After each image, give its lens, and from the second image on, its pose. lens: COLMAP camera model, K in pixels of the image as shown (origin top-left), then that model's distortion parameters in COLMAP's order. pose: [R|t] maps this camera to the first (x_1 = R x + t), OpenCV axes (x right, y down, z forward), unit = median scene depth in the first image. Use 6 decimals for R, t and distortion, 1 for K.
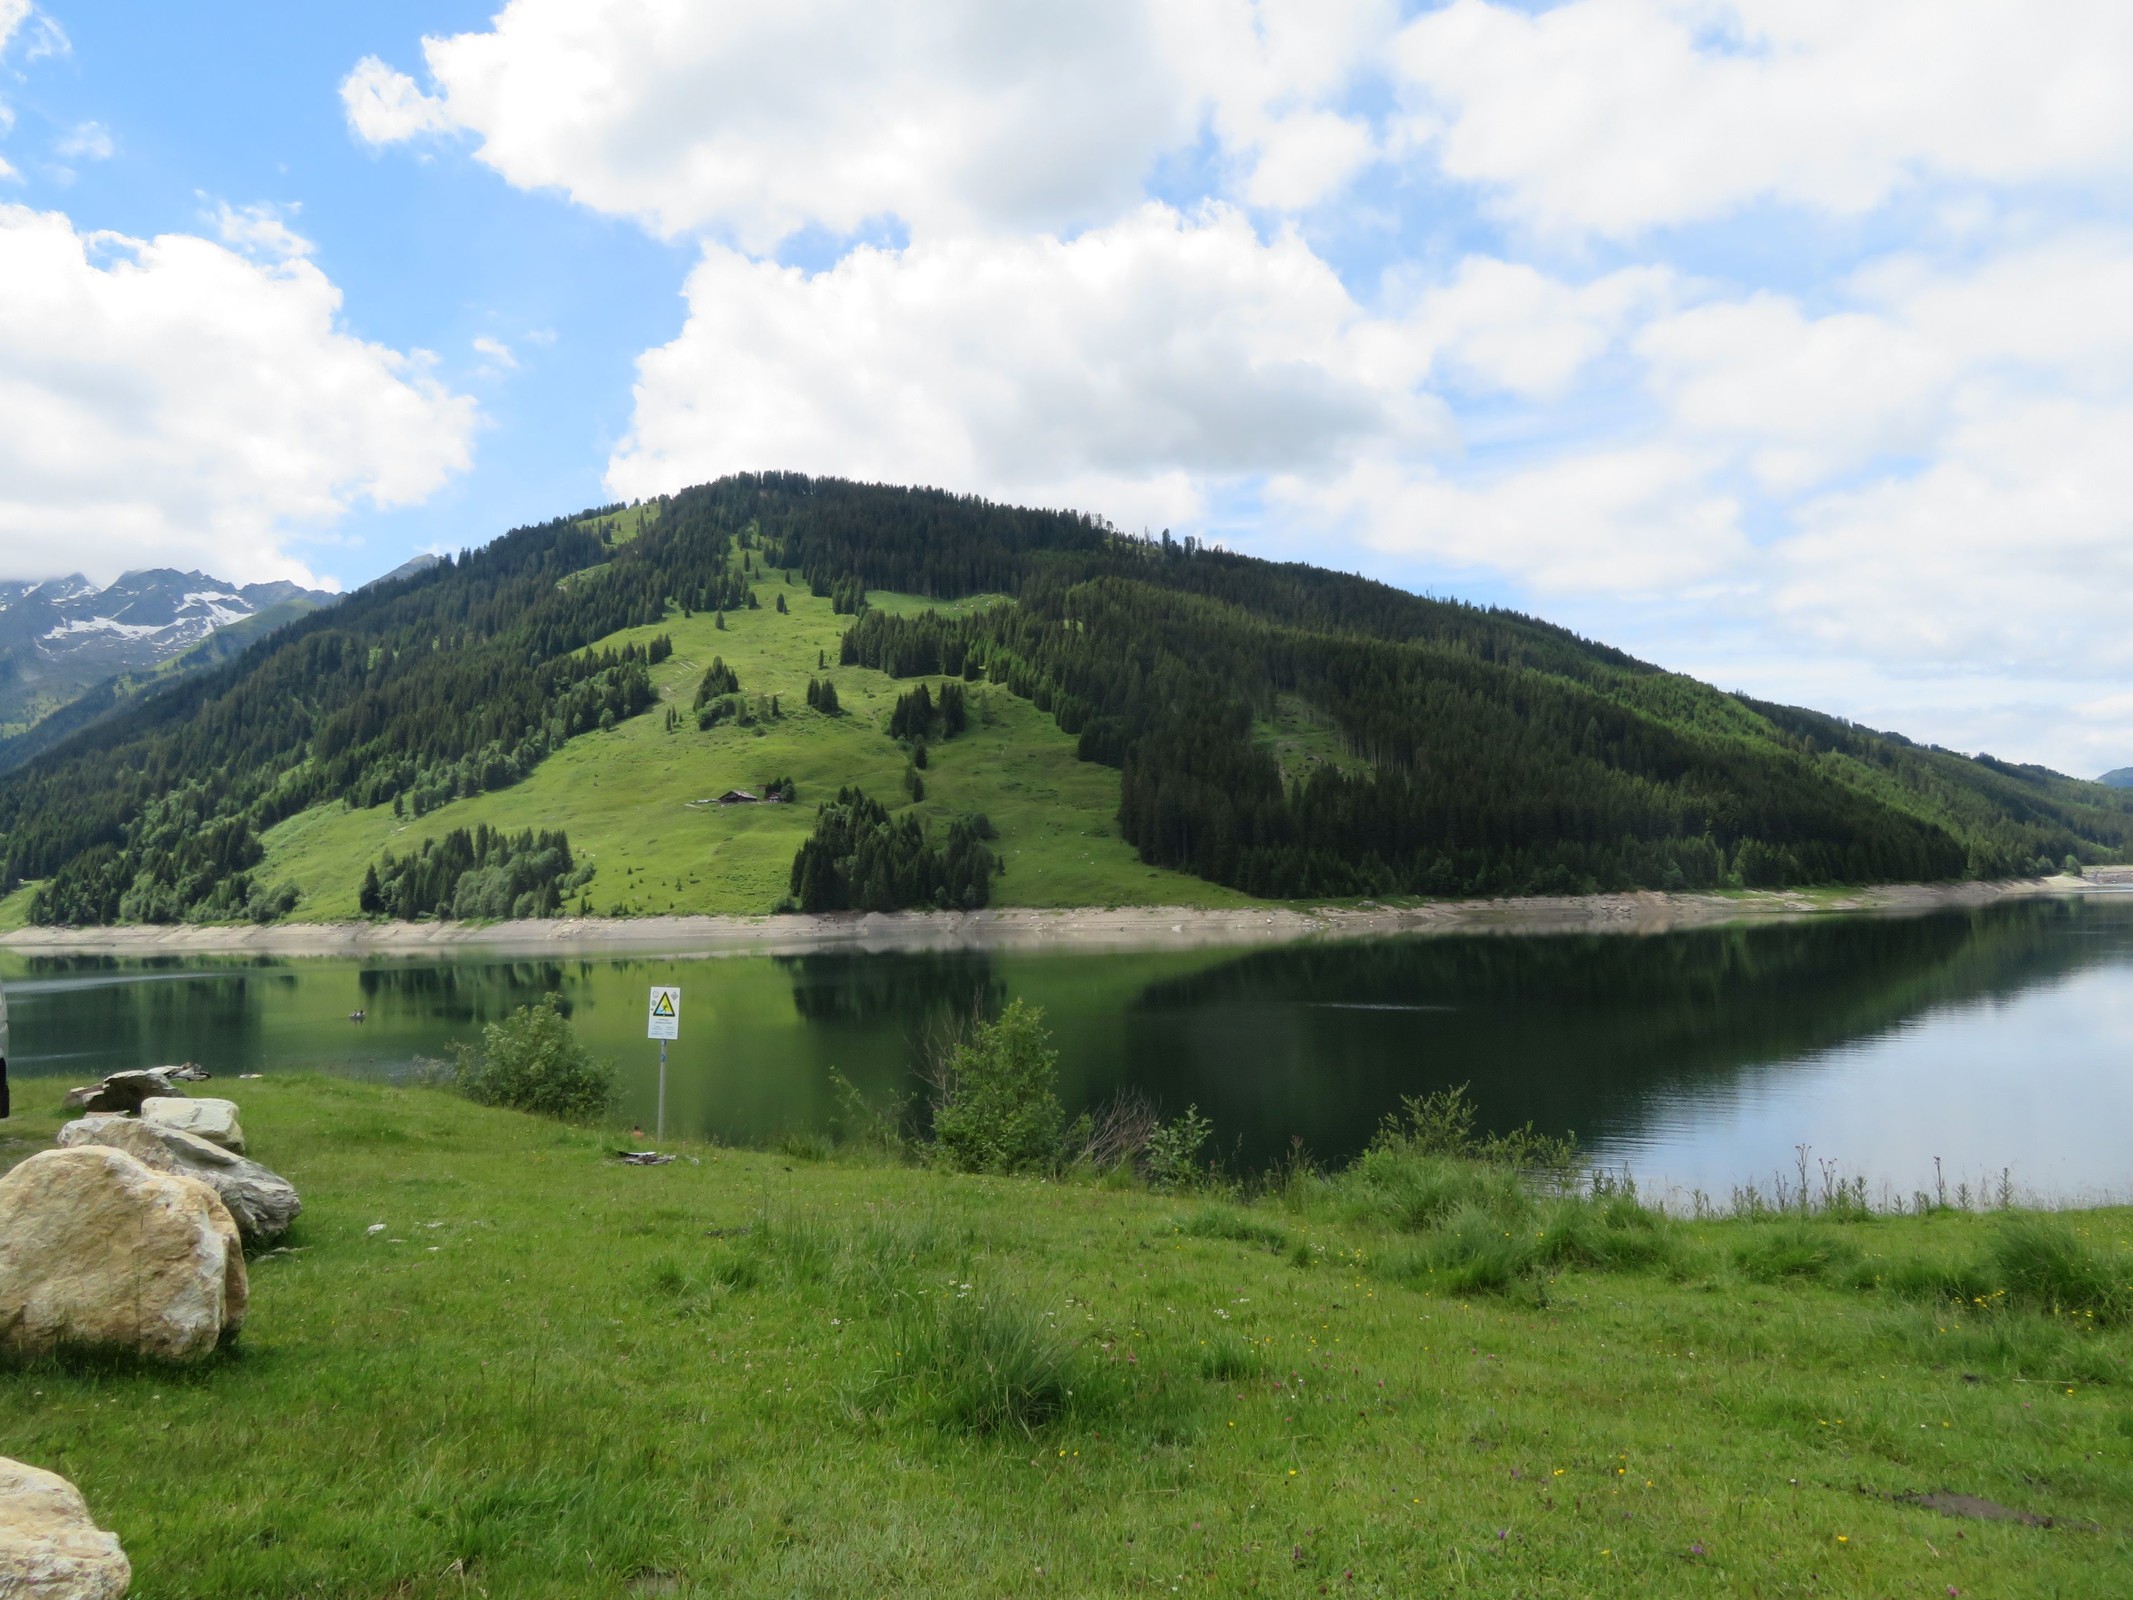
lens RADIAL K [[1523.6, 0, 1059.2], [0, 1523.6, 804.9], [0, 0, 1]] dist [-0.008783, 0.003240]
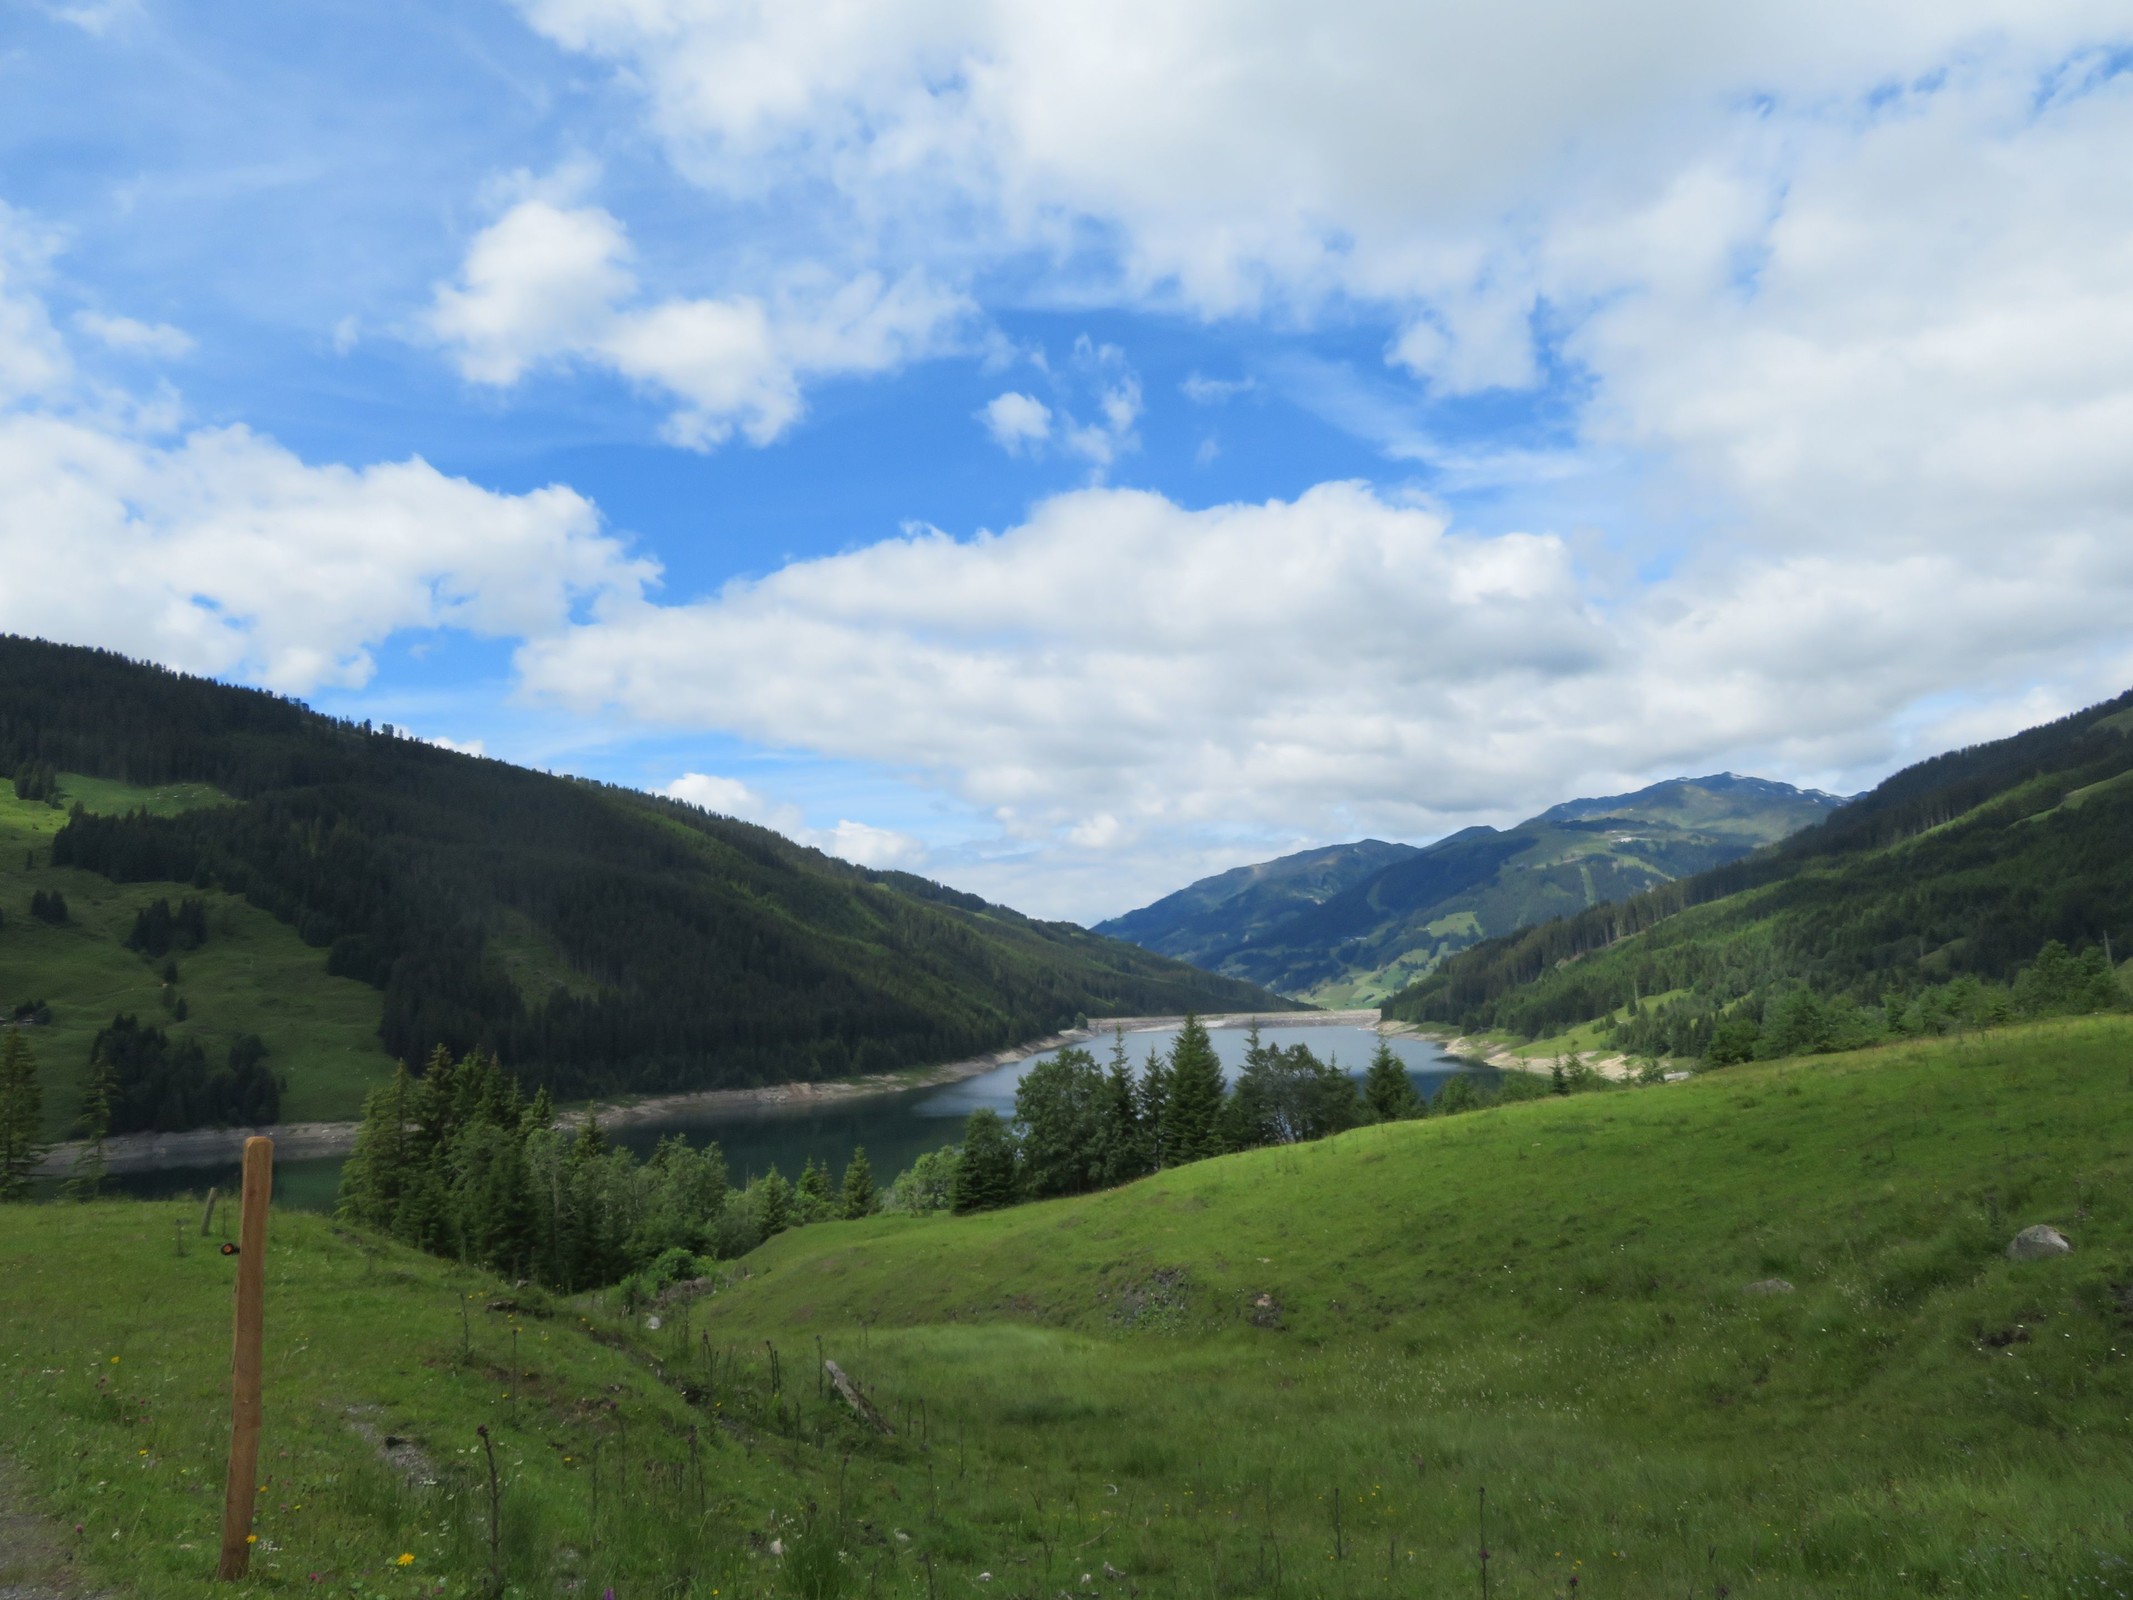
lens RADIAL K [[1523.6, 0, 1074.7], [0, 1523.6, 798.5], [0, 0, 1]] dist [-0.008783, 0.003240]
pose [[0.844229, 0.059274, 0.532695, -0.142284], [-0.015975, 0.996207, -0.085531, -0.078970], [-0.535745, 0.063698, 0.841974, -0.295393]]
